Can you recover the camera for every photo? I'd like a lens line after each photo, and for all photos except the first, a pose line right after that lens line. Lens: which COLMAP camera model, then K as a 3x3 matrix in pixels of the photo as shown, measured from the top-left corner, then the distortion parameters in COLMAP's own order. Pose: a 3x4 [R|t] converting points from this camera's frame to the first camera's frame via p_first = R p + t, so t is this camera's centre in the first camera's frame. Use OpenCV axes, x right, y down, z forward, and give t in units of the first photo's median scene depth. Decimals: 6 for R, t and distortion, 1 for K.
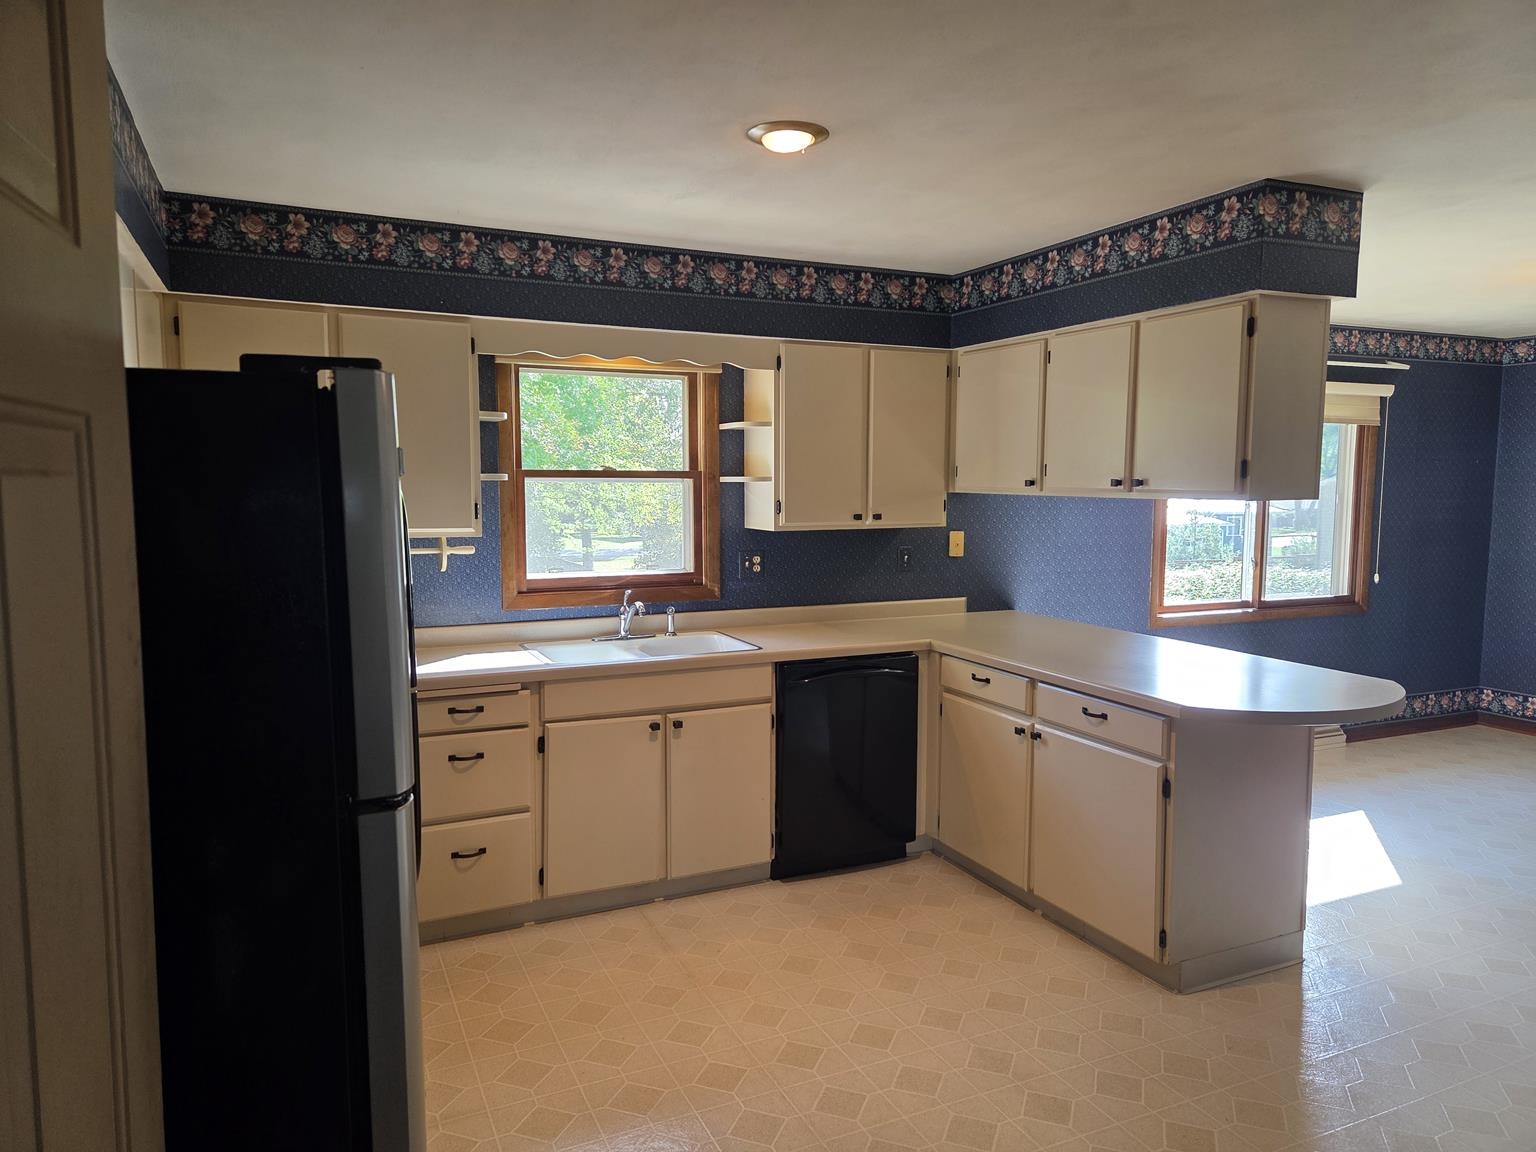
lens RADIAL K [[1023.3, 0, 767.9], [0, 1023.3, 572.8], [0, 0, 1]] dist [0.077143, -0.054143]
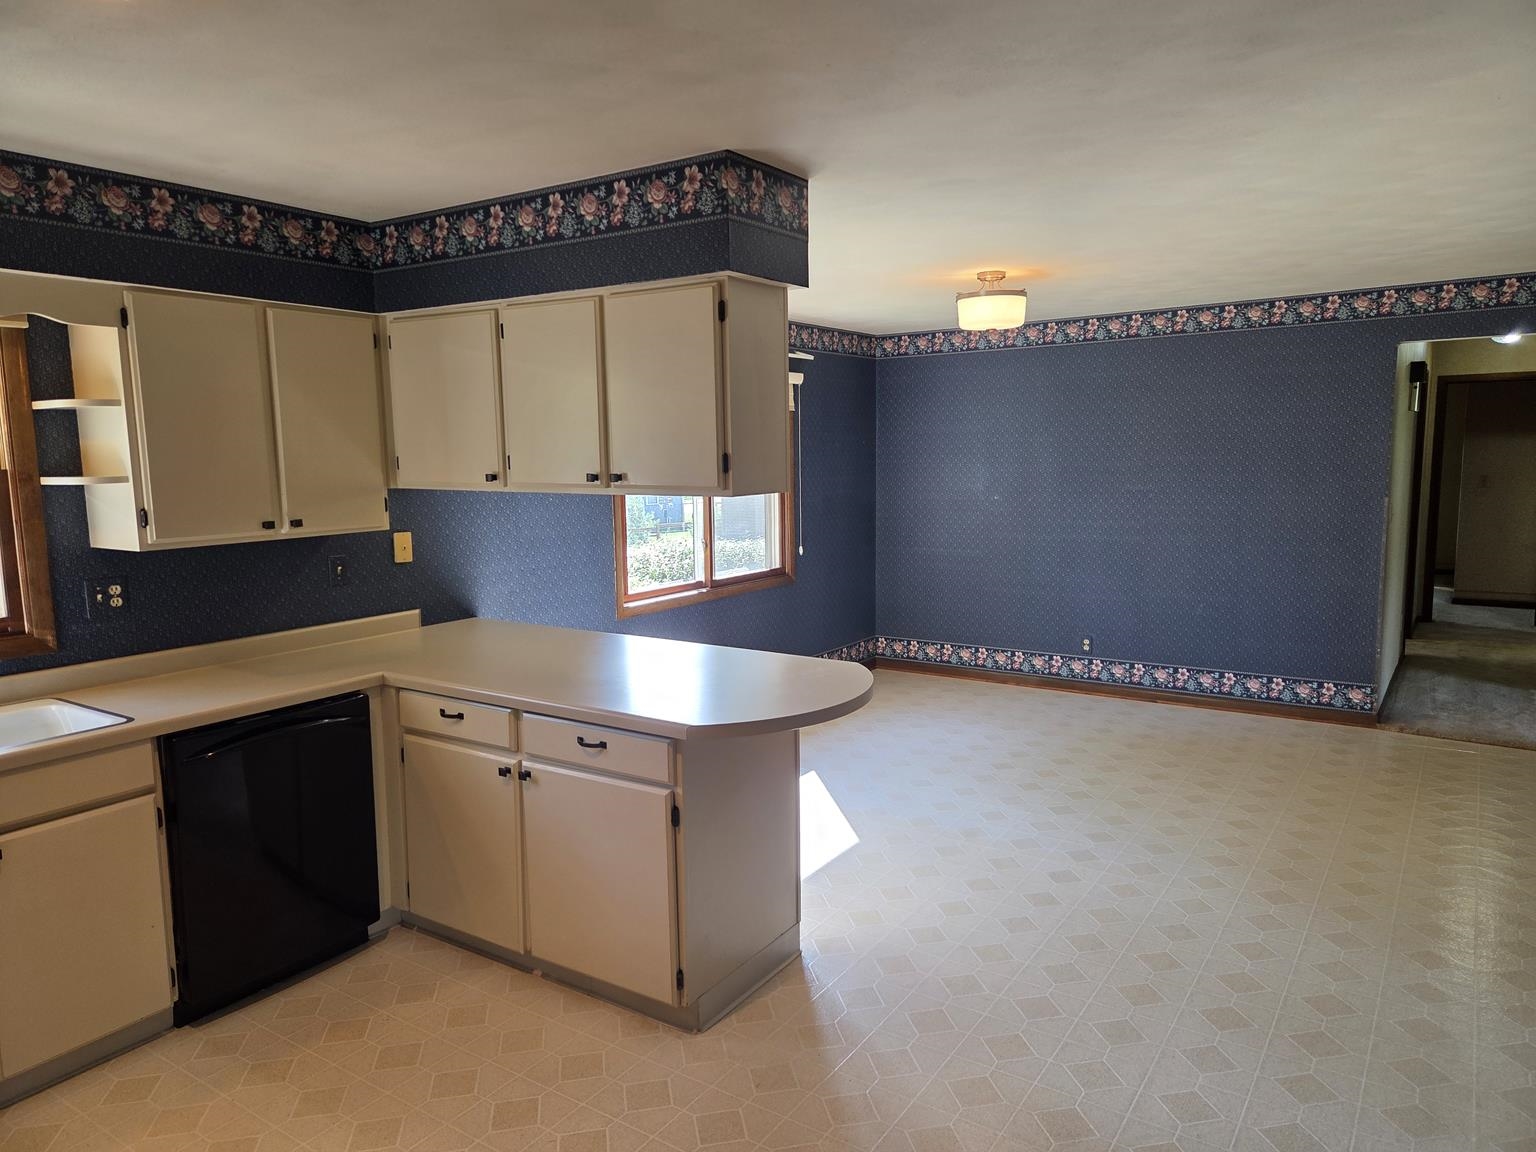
lens RADIAL K [[1023.3, 0, 776.6], [0, 1023.3, 573.1], [0, 0, 1]] dist [0.077143, -0.054143]
pose [[0.854421, -0.077717, 0.513736, 0.010663], [0.064674, 0.996968, 0.043258, -0.029865], [-0.515540, -0.003735, 0.856857, 0.142338]]
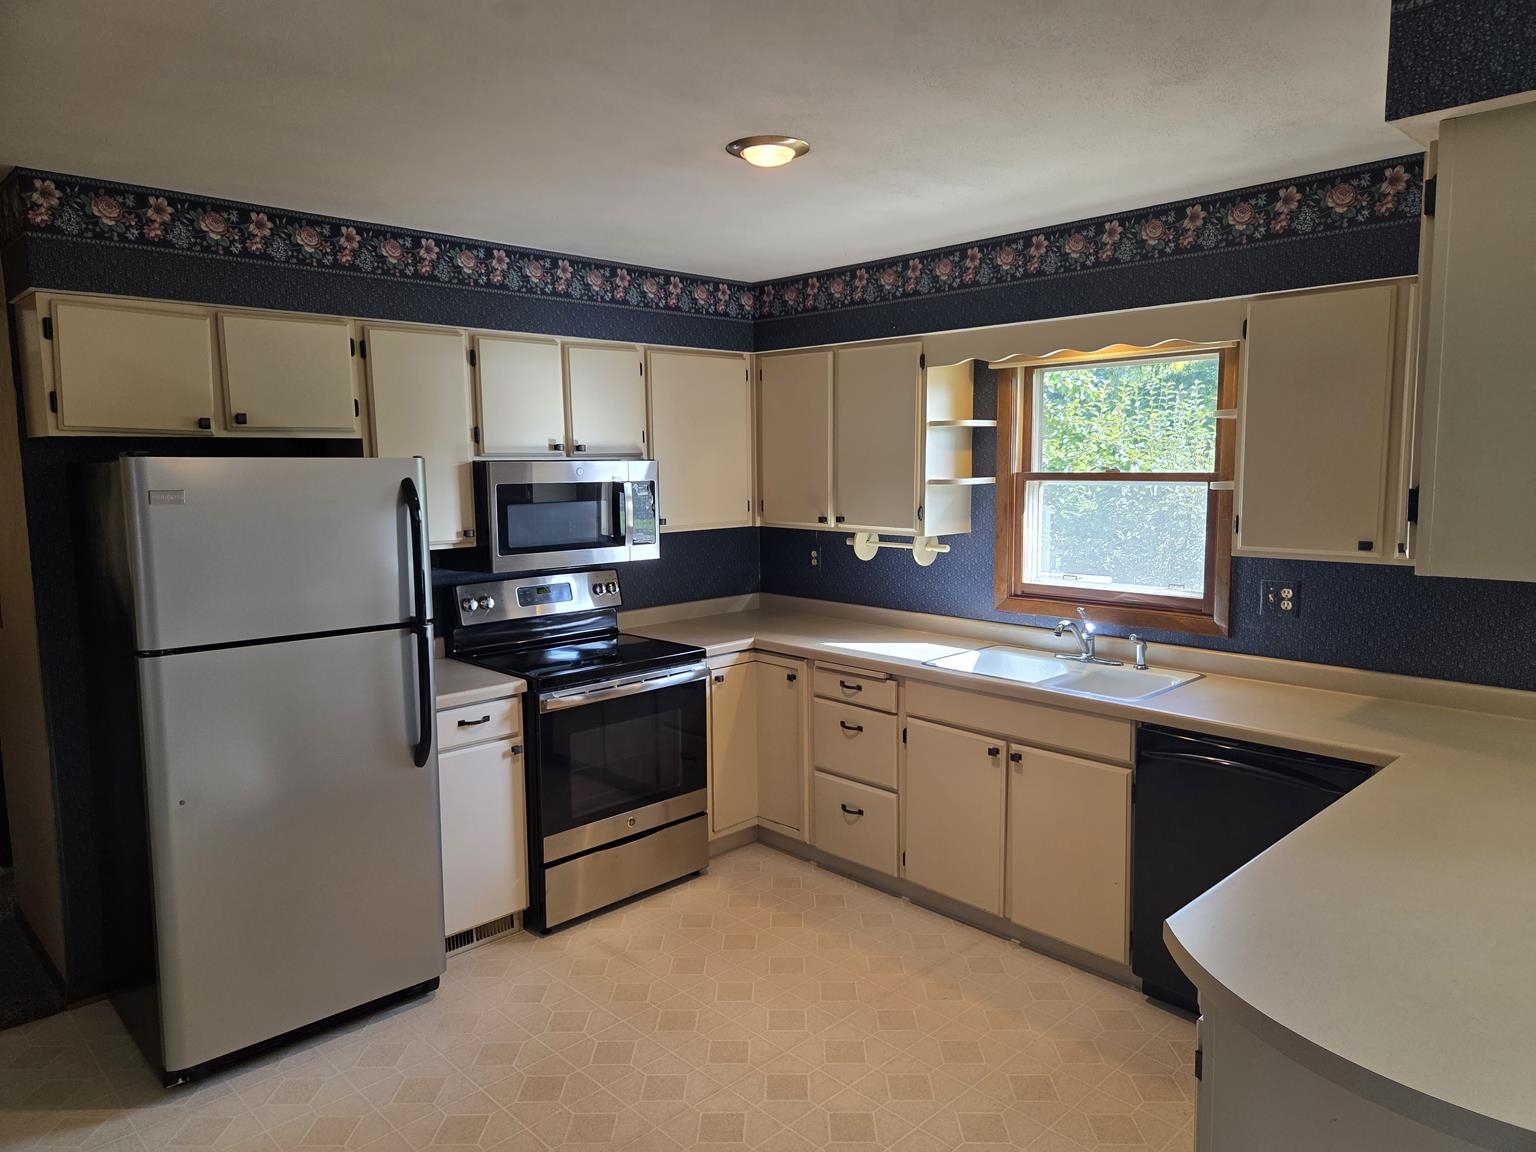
lens RADIAL K [[1023.3, 0, 744.8], [0, 1023.3, 566.0], [0, 0, 1]] dist [0.077143, -0.054143]
pose [[0.329393, 0.097620, -0.939133, 0.628515], [-0.077711, 0.994069, 0.076074, -0.066536], [0.940989, 0.047923, 0.335026, 0.428730]]
